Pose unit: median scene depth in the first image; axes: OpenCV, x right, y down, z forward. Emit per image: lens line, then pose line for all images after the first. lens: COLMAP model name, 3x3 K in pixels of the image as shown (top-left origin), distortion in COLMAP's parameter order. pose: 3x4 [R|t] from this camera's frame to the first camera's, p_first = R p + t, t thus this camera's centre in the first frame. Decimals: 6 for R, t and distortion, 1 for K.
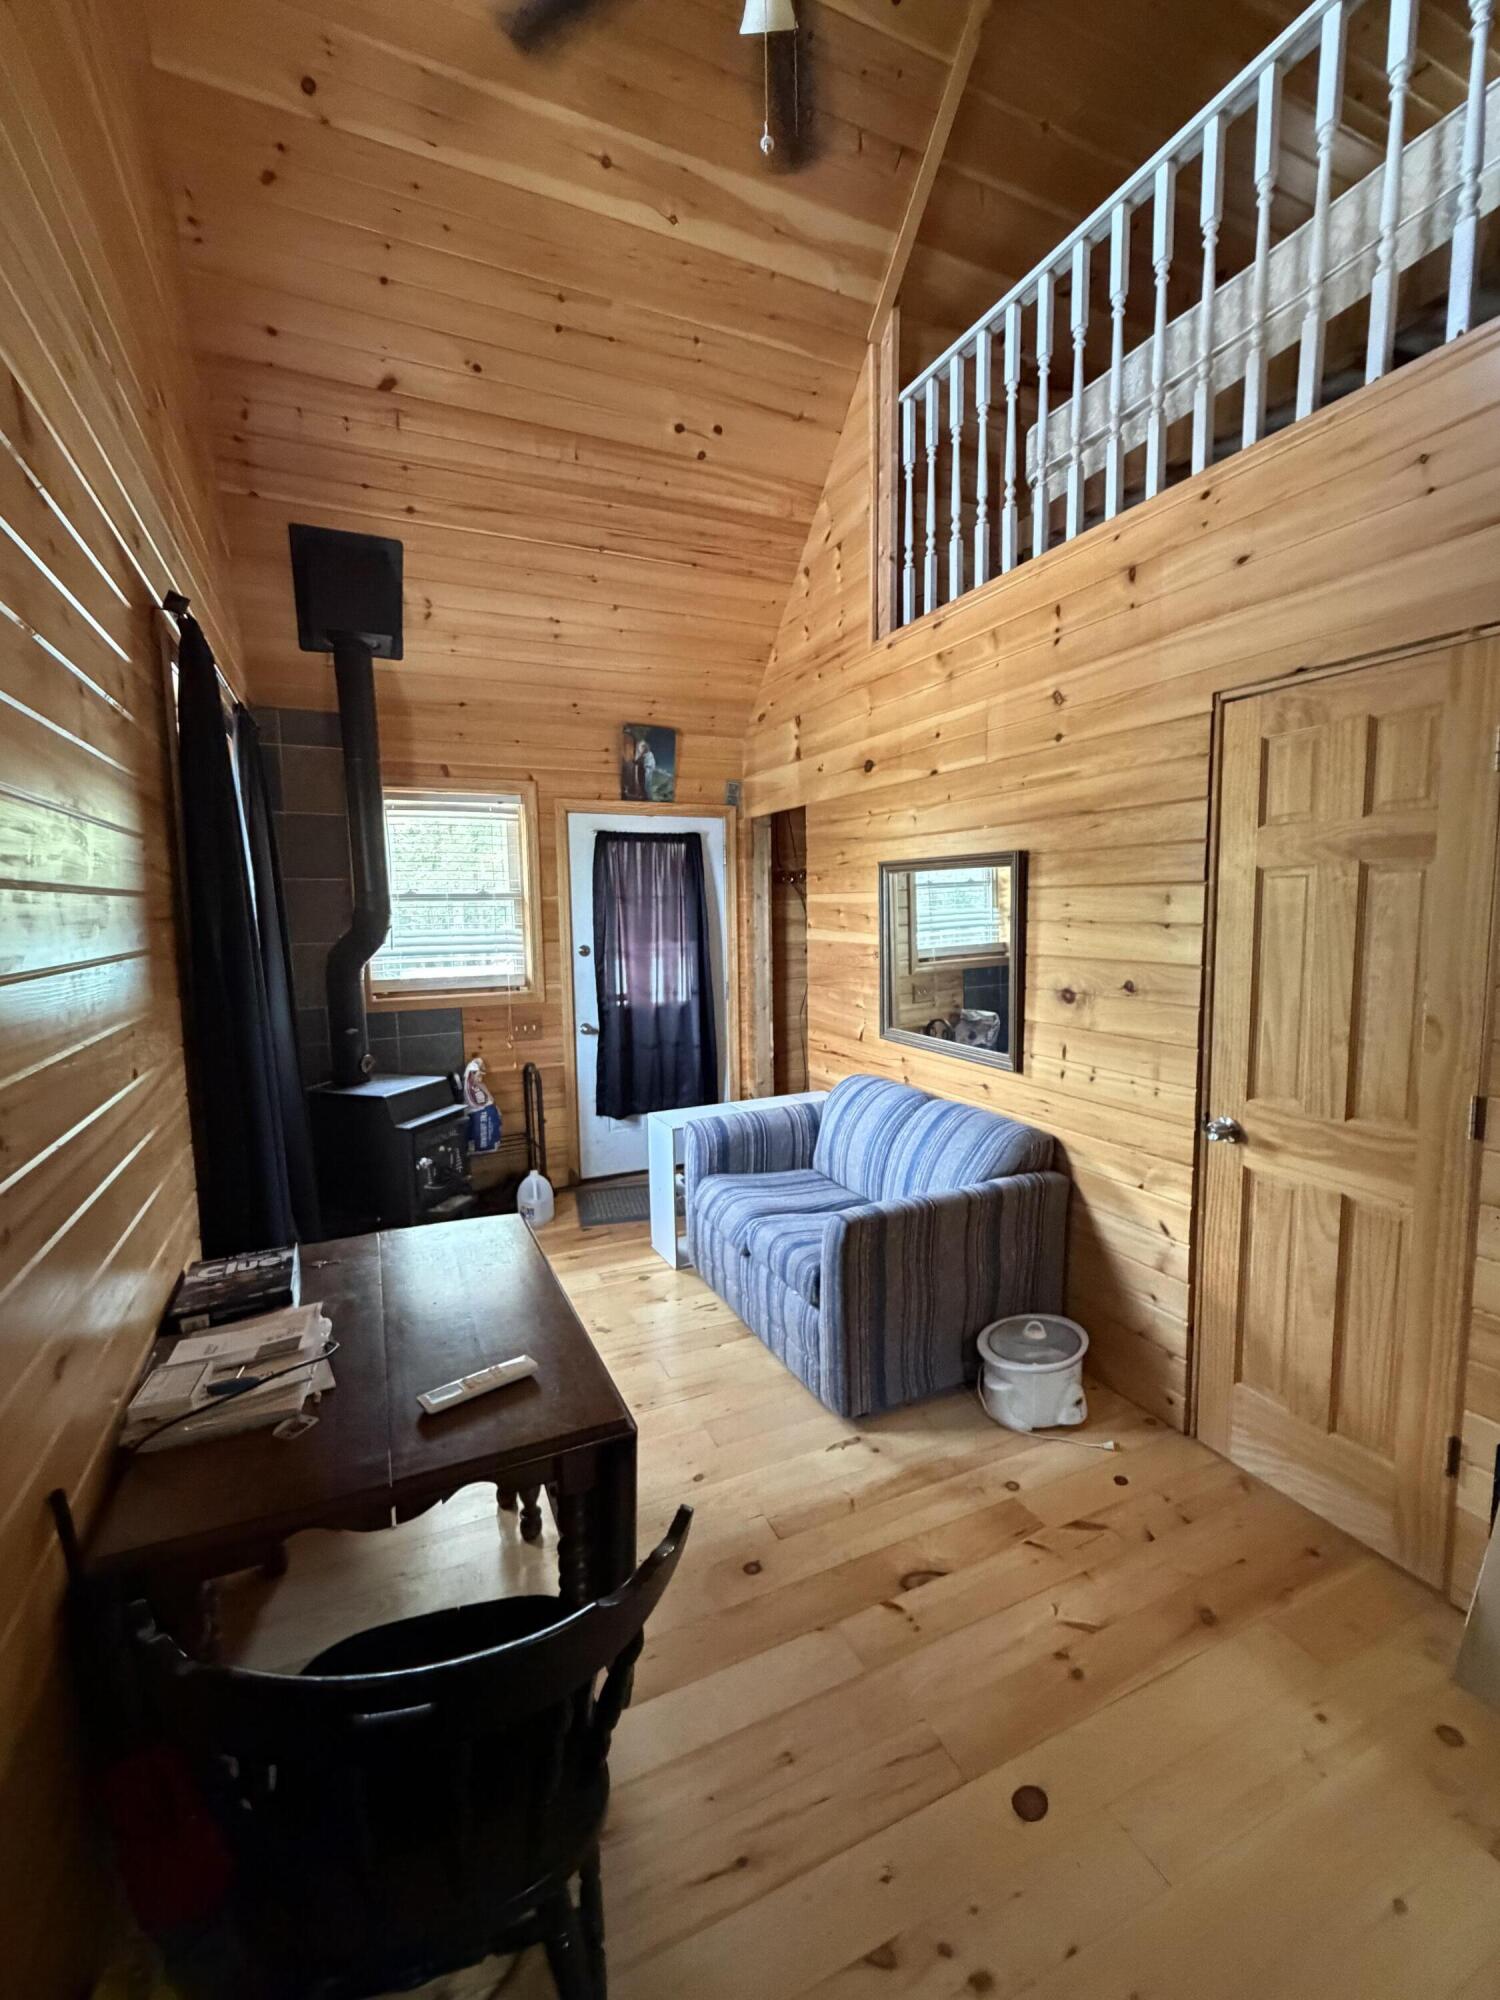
lens RADIAL K [[852.7, 0, 750.0], [0, 852.7, 1000.0], [0, 0, 1]] dist [0.001999, 0.000081]
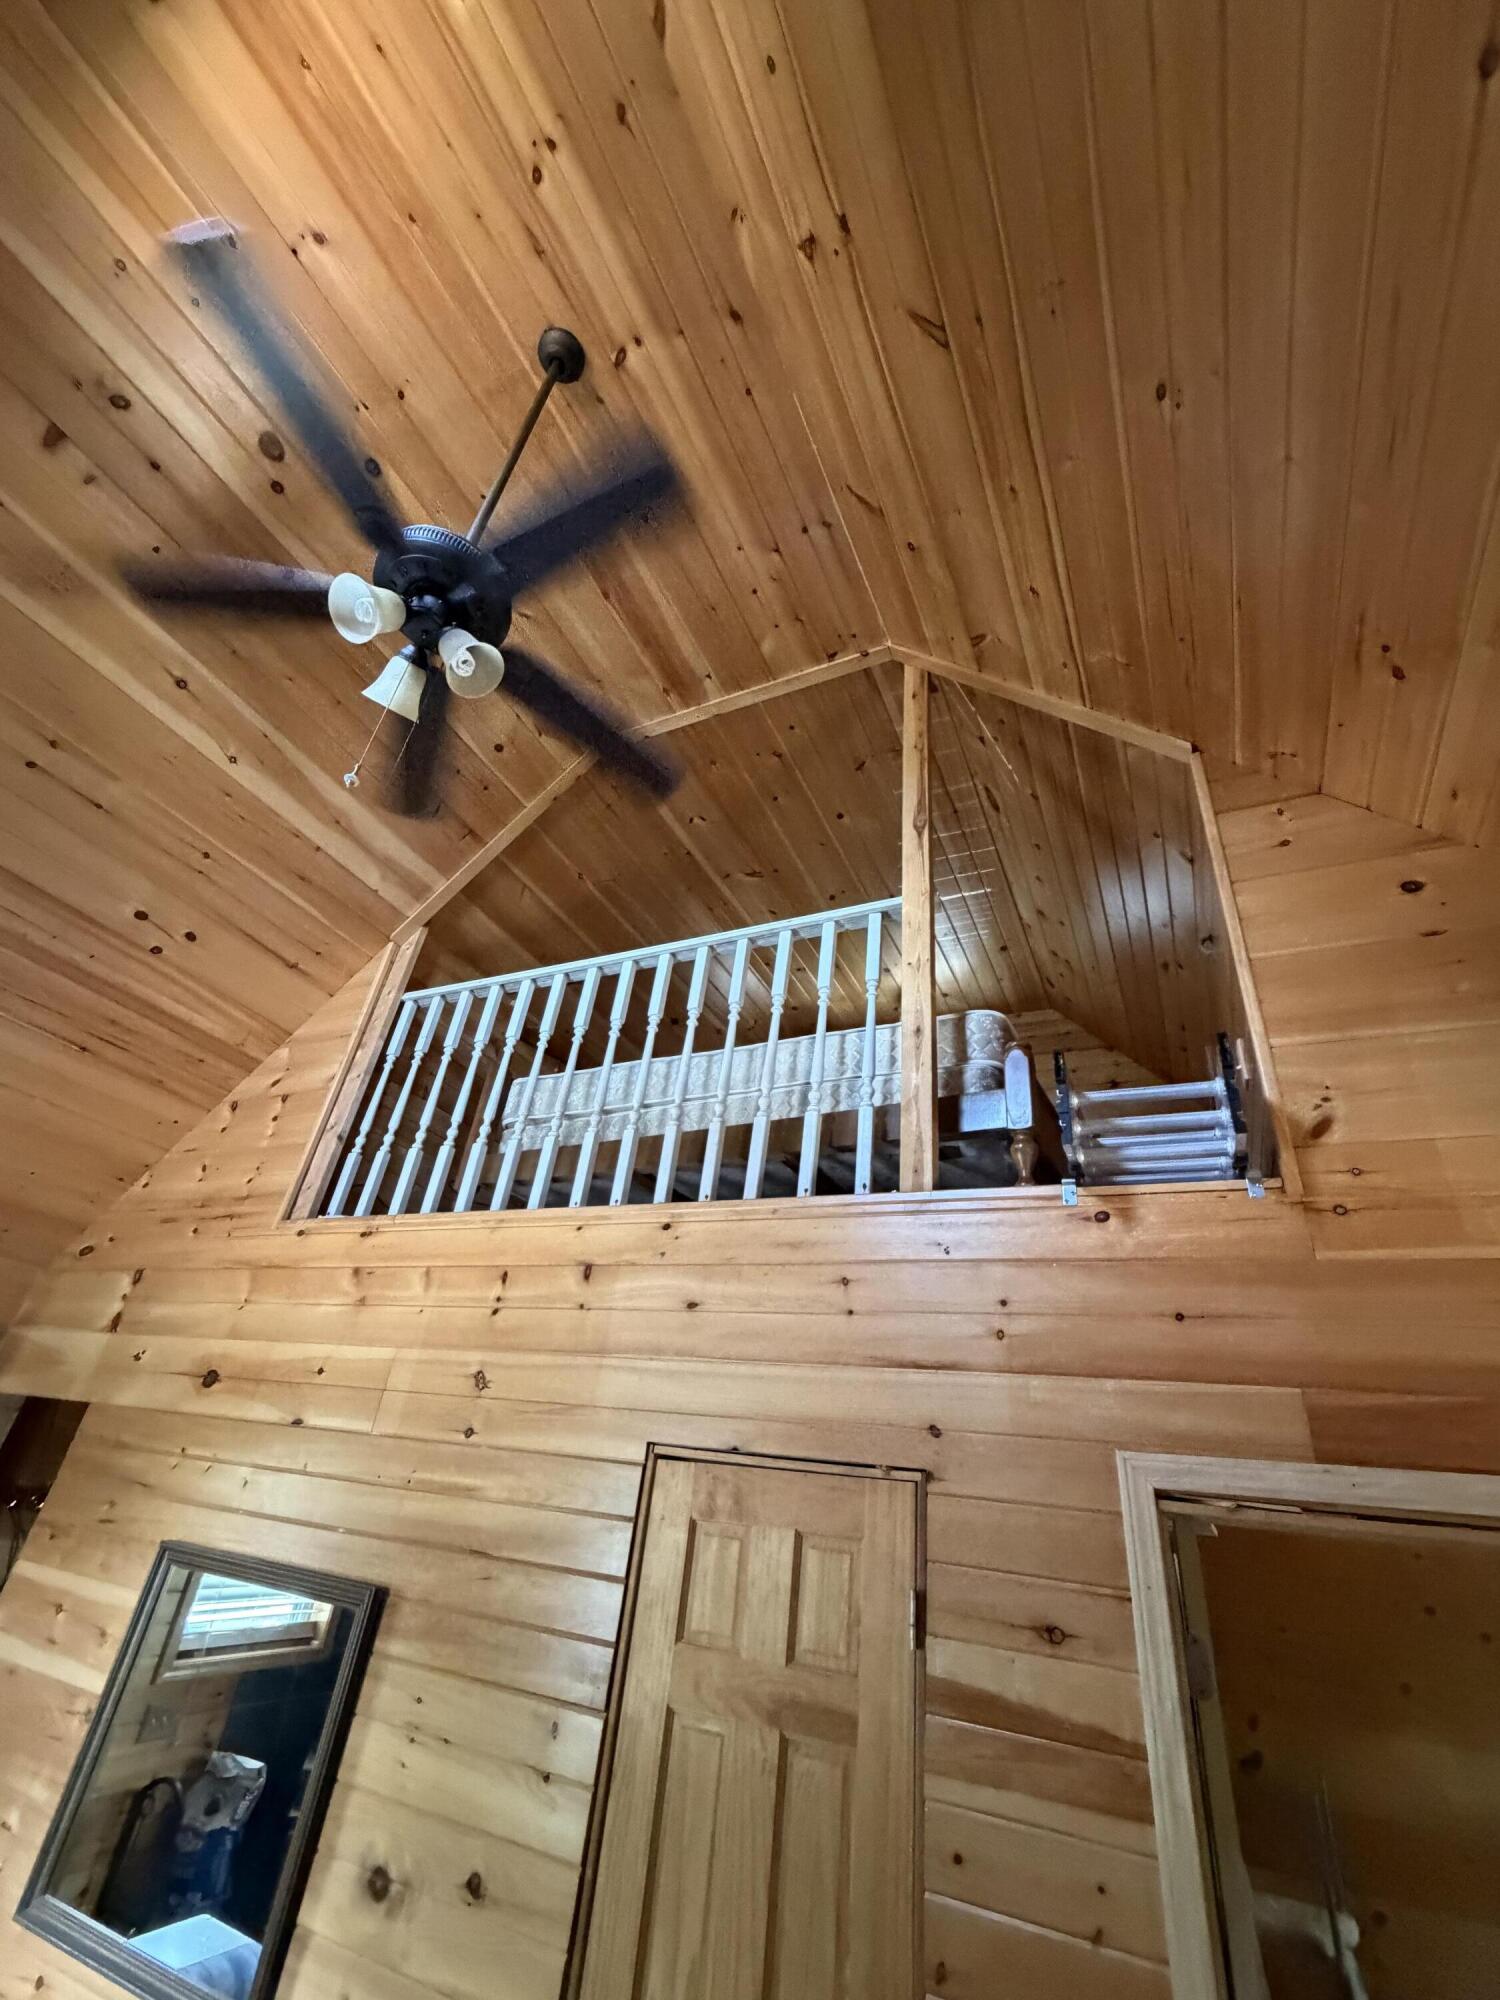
lens RADIAL K [[851.7, 0, 754.8], [0, 851.7, 992.0], [0, 0, 1]] dist [-0.000925, -0.000195]
pose [[0.762749, 0.420396, 0.491408, -0.001889], [-0.051754, 0.797120, -0.601599, -0.142215], [-0.644620, 0.433436, 0.629760, 0.117056]]
